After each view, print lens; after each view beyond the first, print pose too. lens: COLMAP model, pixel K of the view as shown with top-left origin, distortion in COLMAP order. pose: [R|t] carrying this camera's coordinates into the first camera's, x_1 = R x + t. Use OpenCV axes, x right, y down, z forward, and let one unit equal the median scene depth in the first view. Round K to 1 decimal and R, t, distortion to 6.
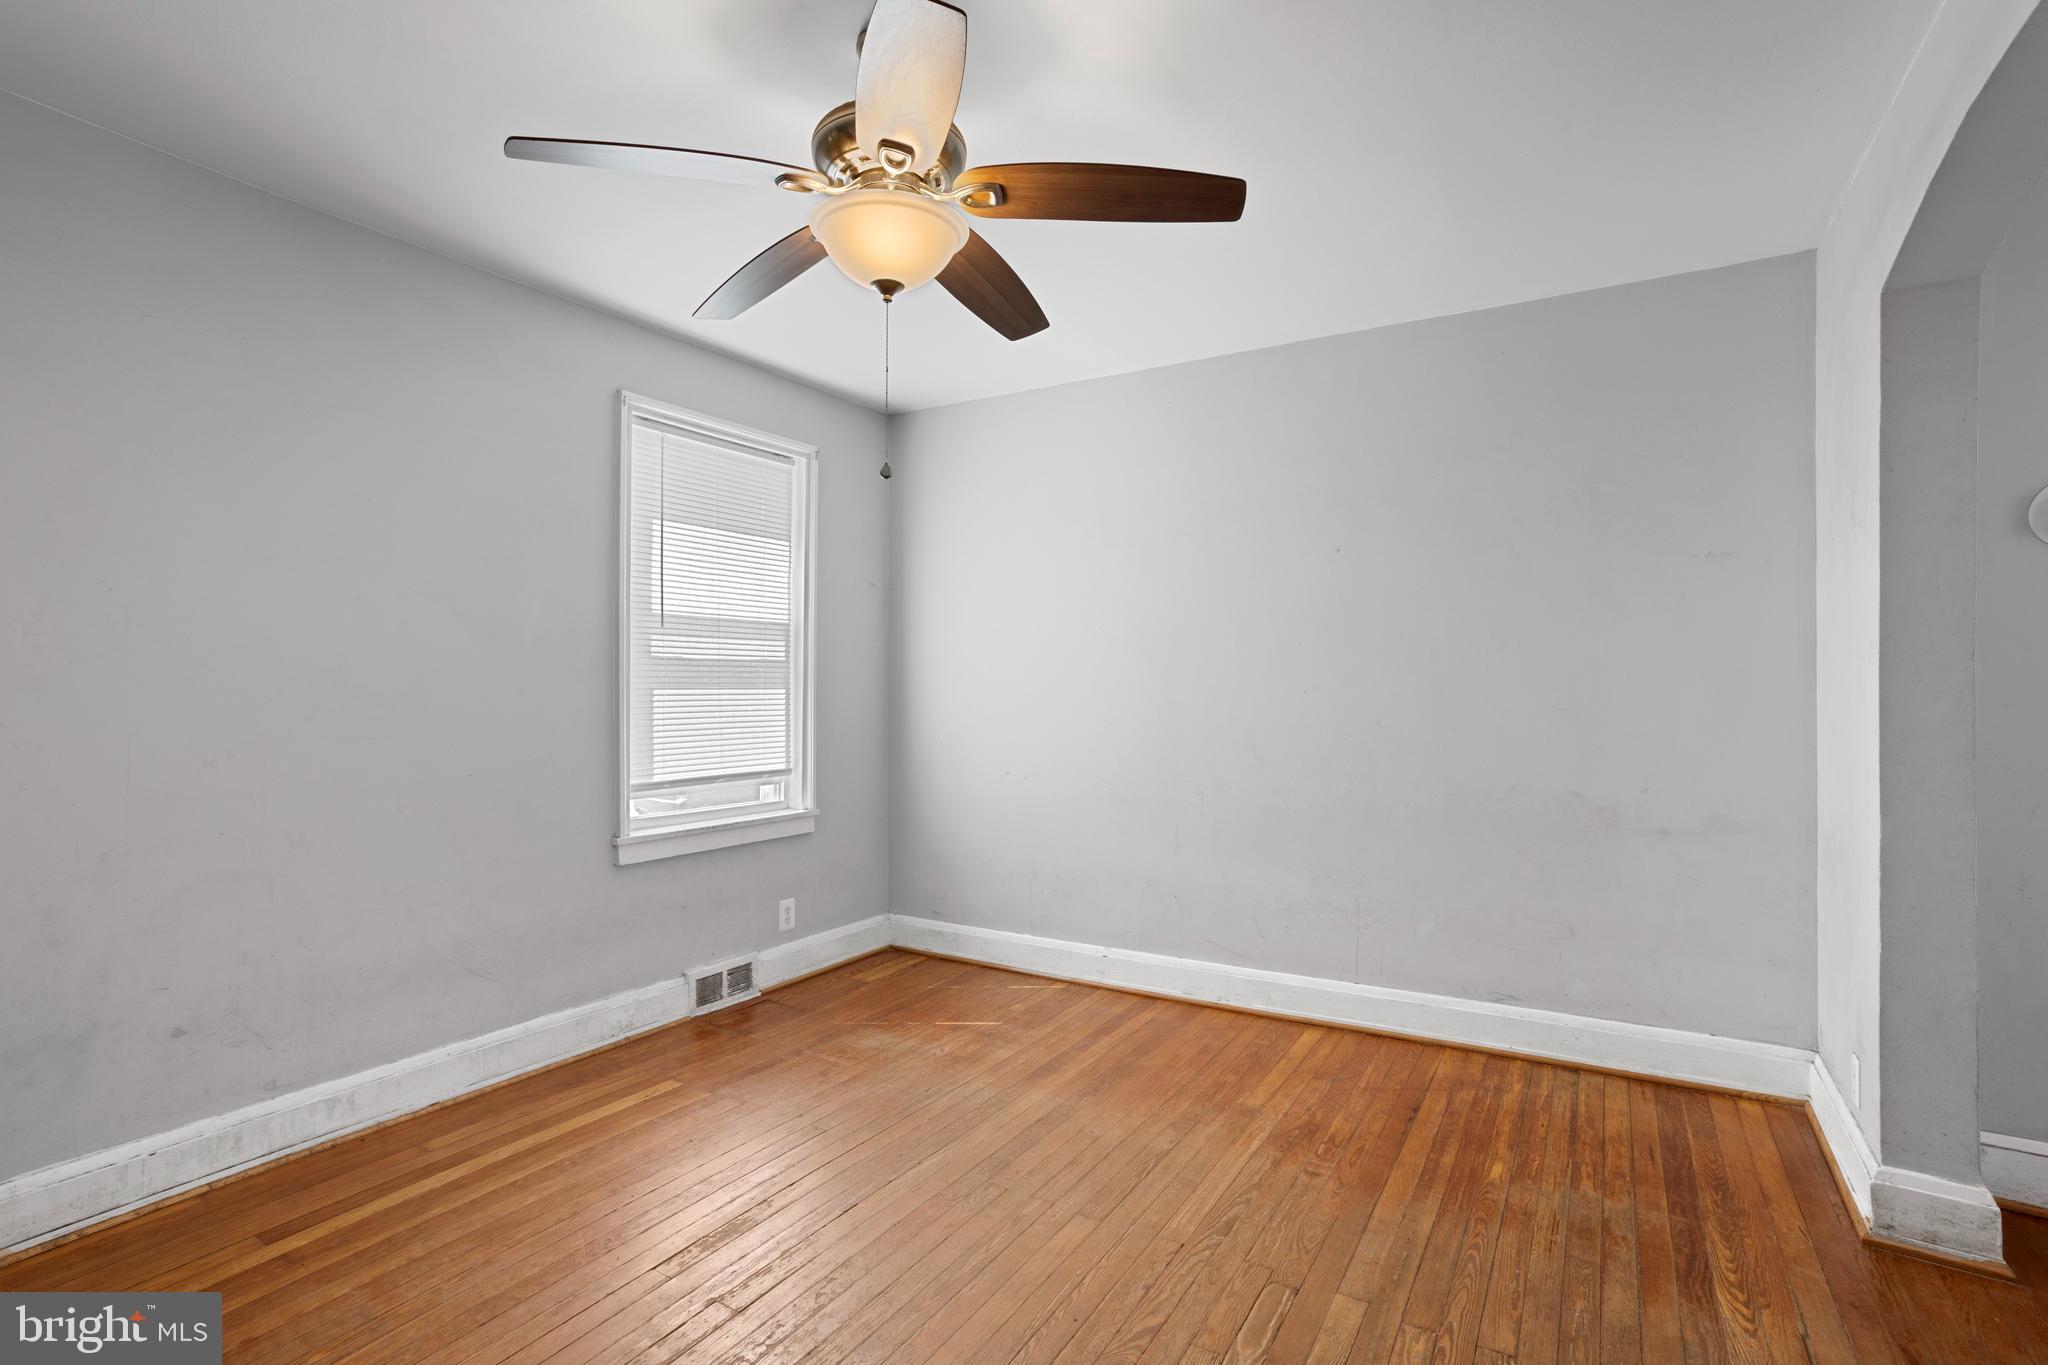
lens RADIAL K [[991.9, 0, 1012.5], [0, 991.9, 694.8], [0, 0, 1]] dist [-0.034106, 0.018223]
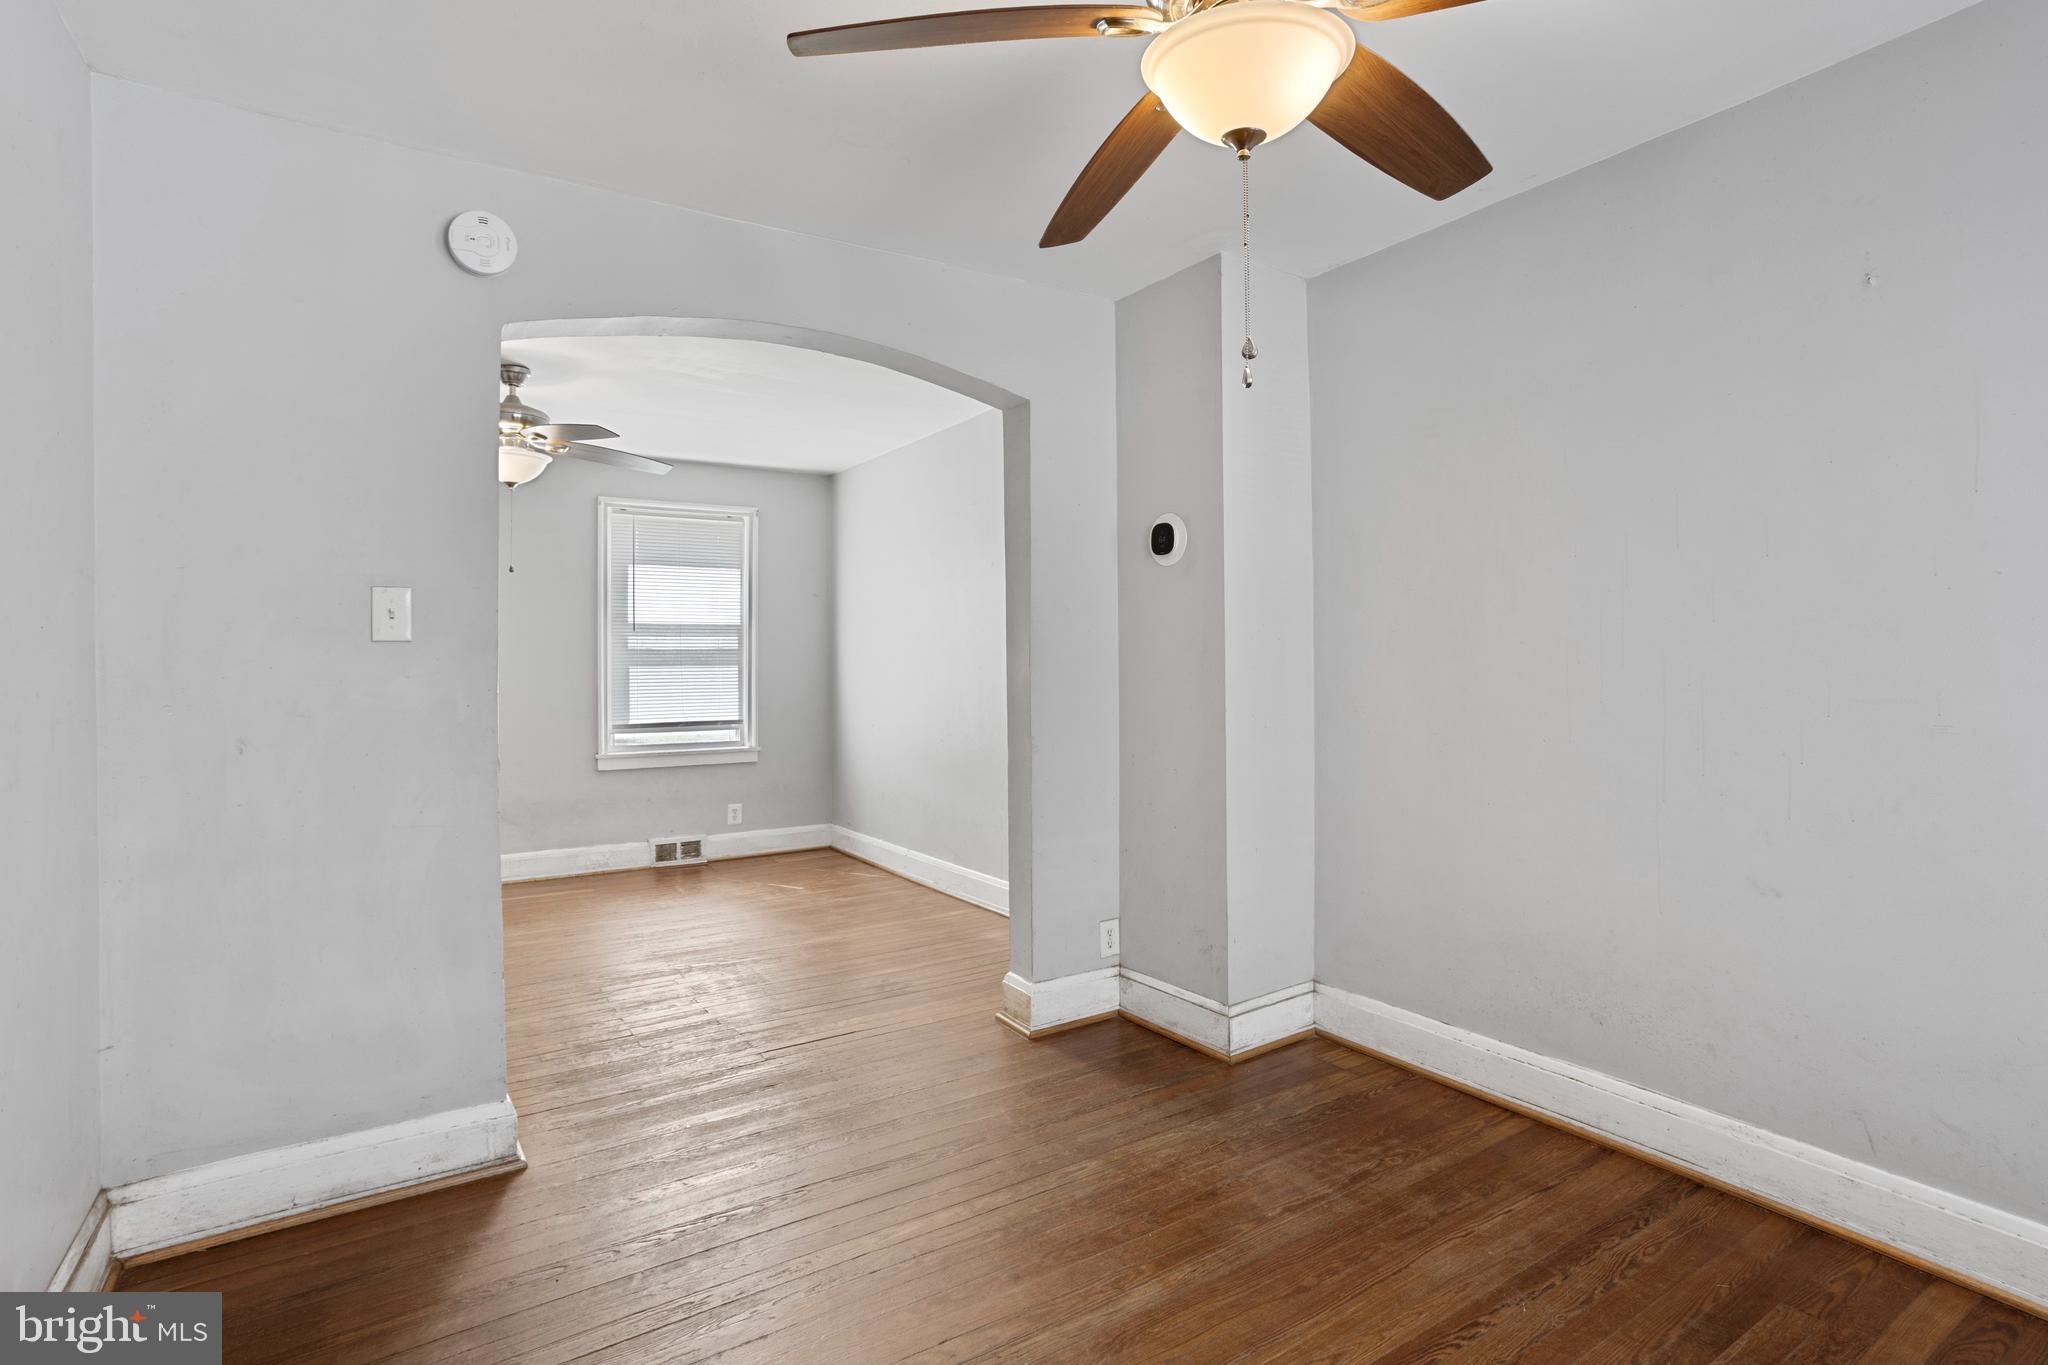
lens RADIAL K [[991.9, 0, 987.6], [0, 991.9, 660.5], [0, 0, 1]] dist [-0.034106, 0.018223]
pose [[0.892573, -0.018171, -0.450537, 0.918352], [0.011398, 0.999778, -0.017743, 0.016864], [0.450759, 0.010702, 0.892581, -0.222744]]
